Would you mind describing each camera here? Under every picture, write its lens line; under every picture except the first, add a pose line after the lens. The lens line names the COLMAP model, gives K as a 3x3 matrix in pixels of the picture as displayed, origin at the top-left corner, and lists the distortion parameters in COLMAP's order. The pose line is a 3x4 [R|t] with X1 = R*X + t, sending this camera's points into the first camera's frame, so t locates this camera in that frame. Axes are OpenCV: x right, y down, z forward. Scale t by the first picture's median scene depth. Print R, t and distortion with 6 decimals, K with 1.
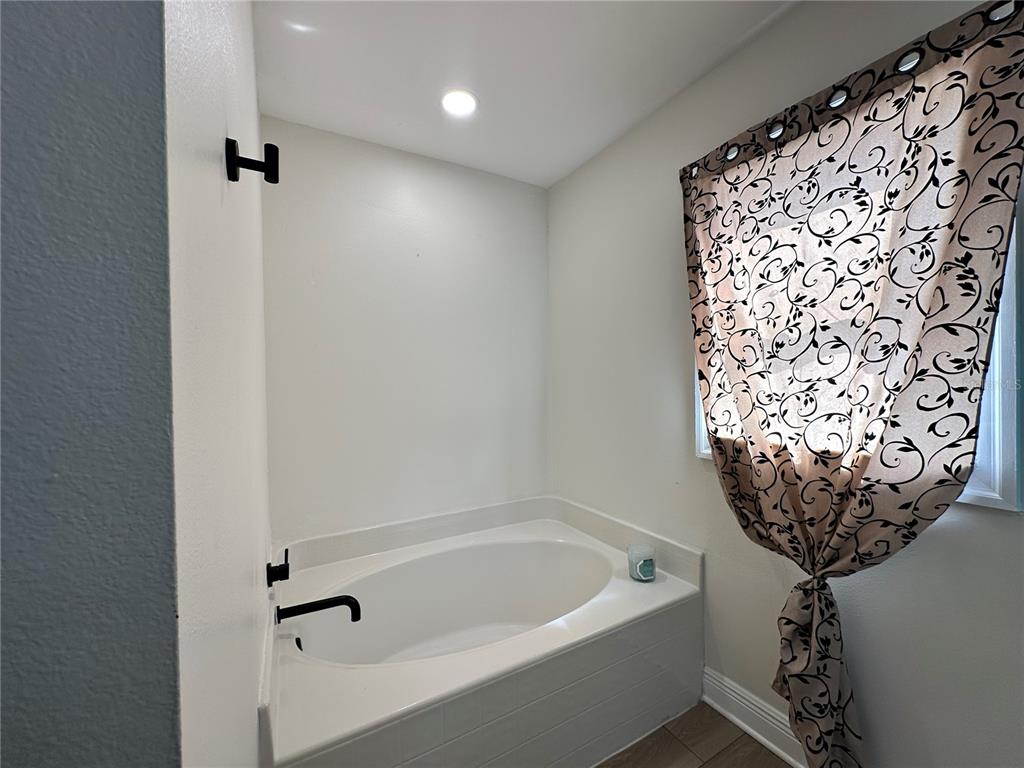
lens RADIAL K [[411.1, 0, 511.9], [0, 411.1, 382.8], [0, 0, 1]] dist [0.004059, -0.001323]
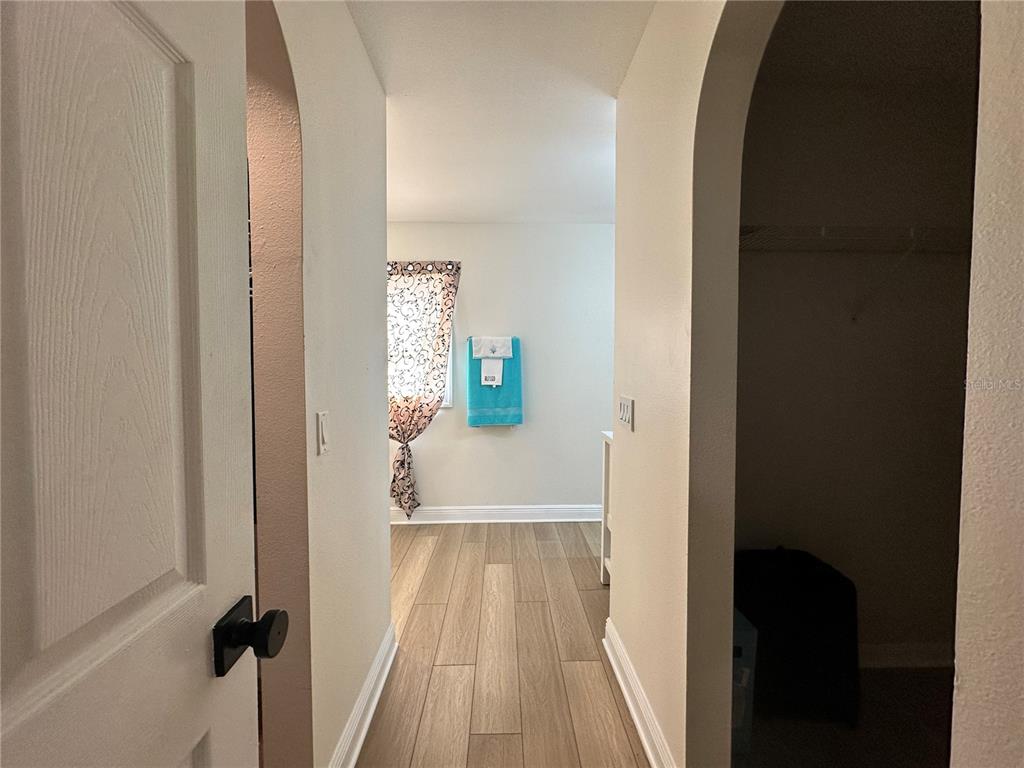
lens RADIAL K [[411.1, 0, 511.5], [0, 411.1, 380.6], [0, 0, 1]] dist [0.004059, -0.001323]
pose [[0.465247, -0.006733, 0.885156, -1.419223], [-0.002778, 0.999955, 0.009067, 0.036997], [-0.885177, -0.006677, 0.465207, -0.937111]]
